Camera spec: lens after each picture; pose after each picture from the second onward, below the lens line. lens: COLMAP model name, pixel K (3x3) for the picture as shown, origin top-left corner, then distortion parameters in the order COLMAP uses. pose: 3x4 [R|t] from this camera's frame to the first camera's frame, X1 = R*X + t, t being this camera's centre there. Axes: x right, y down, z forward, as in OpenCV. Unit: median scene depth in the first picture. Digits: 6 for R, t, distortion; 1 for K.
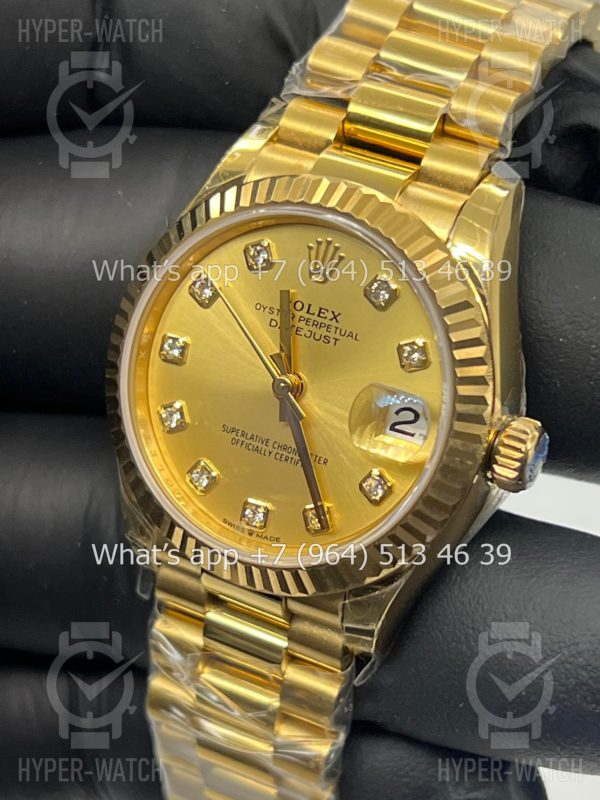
lens RADIAL K [[1778.5, 0, 300.0], [0, 1778.5, 400.0], [0, 0, 1]] dist [0.026056, -0.453335]
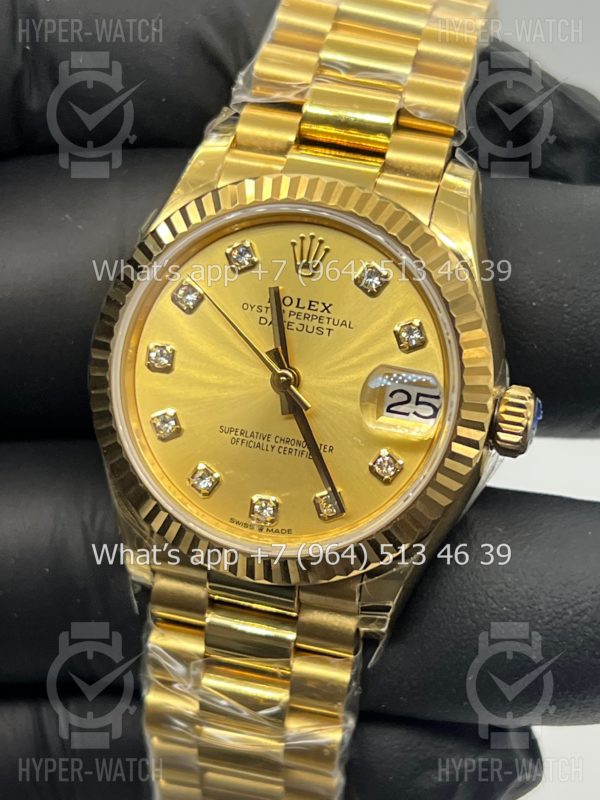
lens RADIAL K [[1778.5, 0, 300.0], [0, 1778.5, 400.0], [0, 0, 1]] dist [0.026056, -0.453335]
pose [[0.968657, -0.099008, 0.227819, -0.228619], [0.108705, 0.993610, -0.030384, 0.034889], [-0.223355, 0.054197, 0.973229, 0.002401]]
